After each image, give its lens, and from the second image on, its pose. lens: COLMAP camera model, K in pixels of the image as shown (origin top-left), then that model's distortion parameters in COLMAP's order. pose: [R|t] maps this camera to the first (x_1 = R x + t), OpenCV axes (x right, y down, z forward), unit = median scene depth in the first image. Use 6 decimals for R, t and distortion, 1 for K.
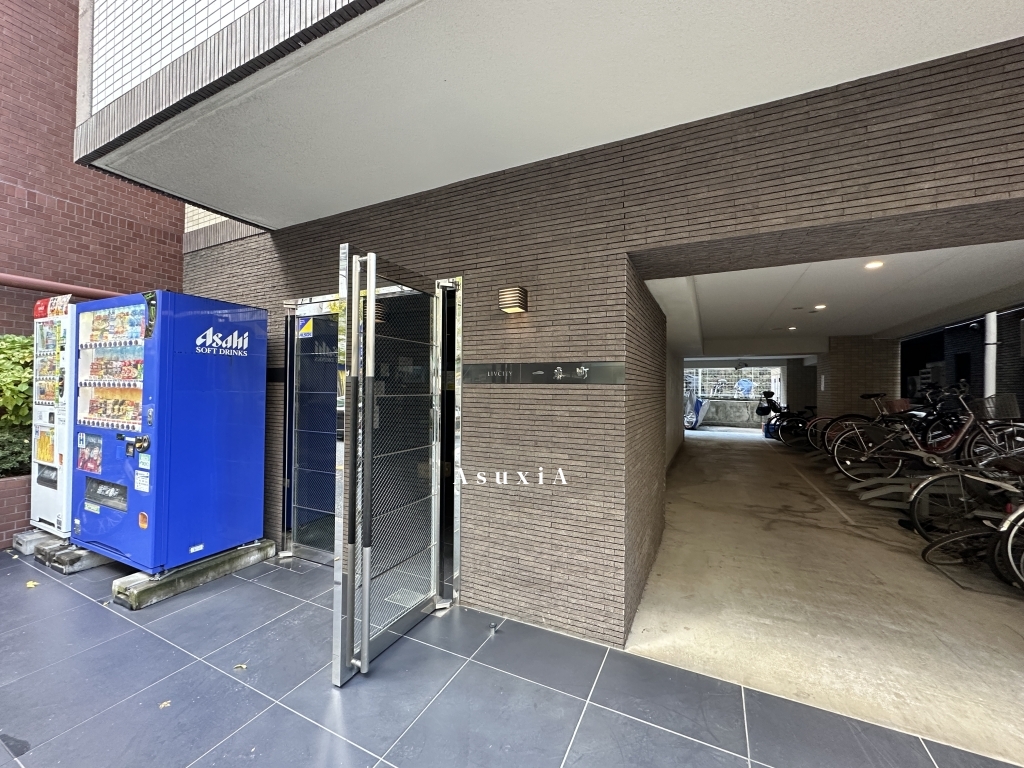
lens RADIAL K [[404.2, 0, 506.6], [0, 404.2, 384.9], [0, 0, 1]] dist [-0.001751, 0.000061]
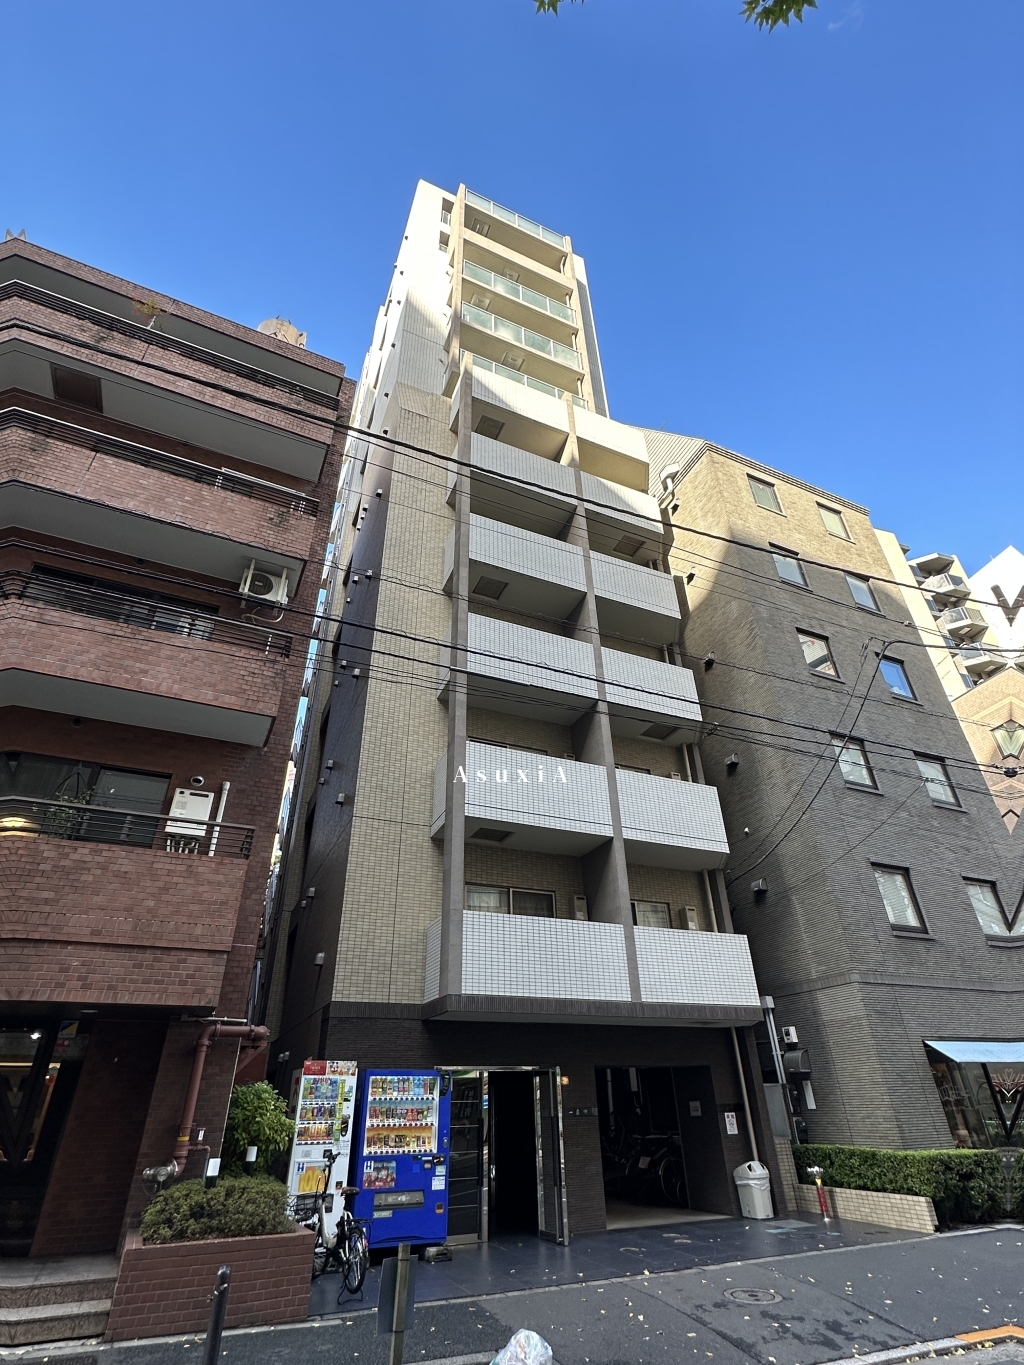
lens RADIAL K [[656.2, 0, 498.3], [0, 656.2, 683.1], [0, 0, 1]] dist [-0.001160, -0.000933]
pose [[0.647686, 0.398438, 0.649423, -3.972808], [0.019194, 0.843561, -0.536690, -0.099586], [-0.761666, 0.360072, 0.538715, -1.908449]]
